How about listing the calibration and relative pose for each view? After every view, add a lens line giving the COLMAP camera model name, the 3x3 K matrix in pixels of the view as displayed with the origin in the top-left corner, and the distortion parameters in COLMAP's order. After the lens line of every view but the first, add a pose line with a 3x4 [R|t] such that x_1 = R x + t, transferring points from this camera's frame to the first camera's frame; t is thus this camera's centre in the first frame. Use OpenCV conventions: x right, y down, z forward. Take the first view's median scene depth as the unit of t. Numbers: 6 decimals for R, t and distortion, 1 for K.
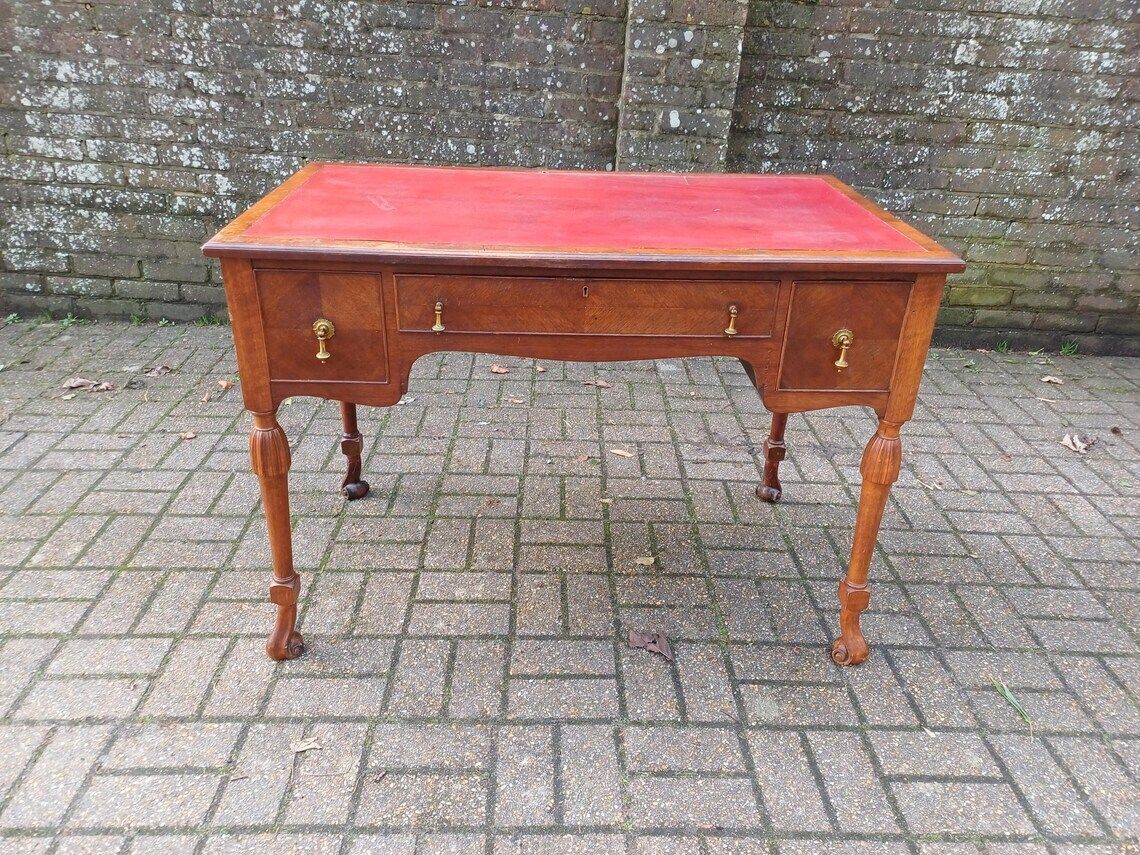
lens RADIAL K [[847.1, 0, 565.0], [0, 847.1, 426.4], [0, 0, 1]] dist [0.077147, -0.075719]
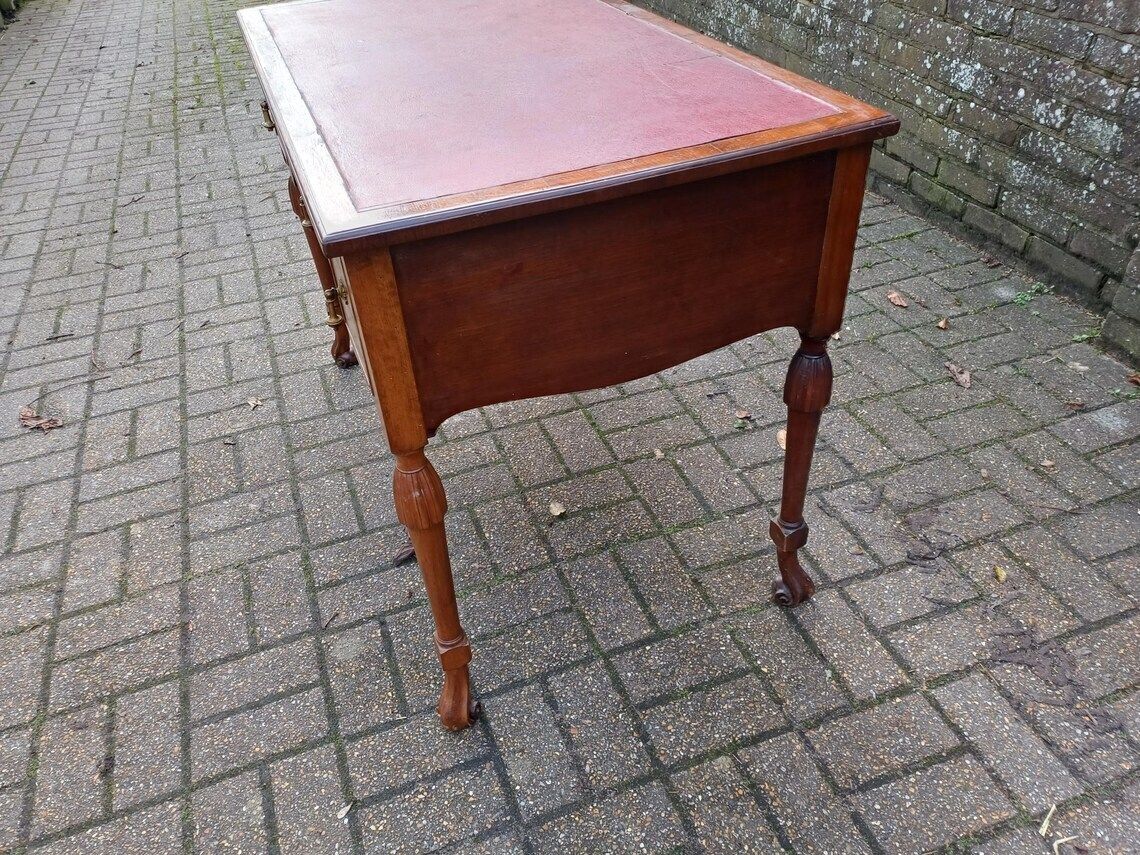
lens RADIAL K [[846.4, 0, 546.5], [0, 846.4, 425.9], [0, 0, 1]] dist [0.065456, -0.057449]
pose [[0.317981, 0.535625, -0.782300, 0.702693], [-0.367662, 0.830222, 0.418993, -0.260695], [0.873907, 0.154390, 0.460924, 0.574604]]
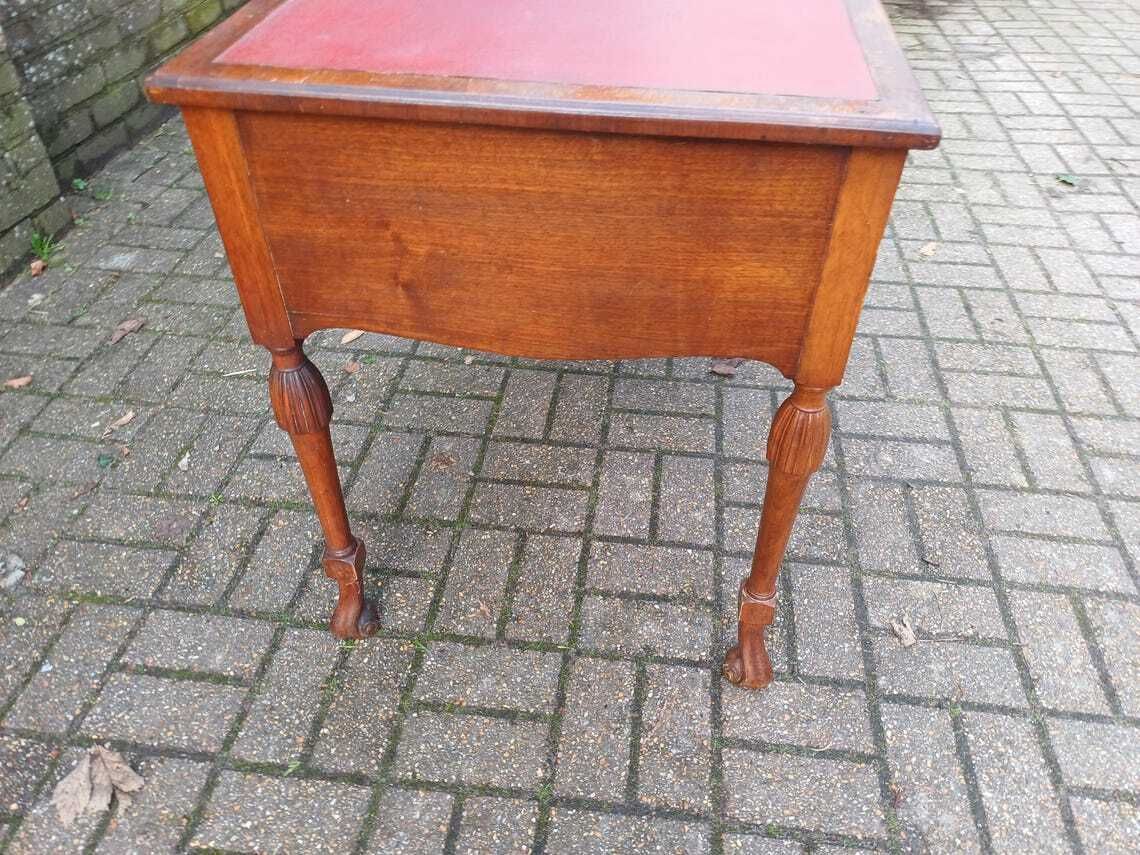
lens RADIAL K [[846.4, 0, 594.0], [0, 846.4, 415.4], [0, 0, 1]] dist [0.065456, -0.057449]
pose [[0.128815, -0.681089, 0.720781, -0.605546], [0.446923, 0.688709, 0.570911, -0.309551], [-0.885249, 0.248592, 0.393111, 0.649107]]
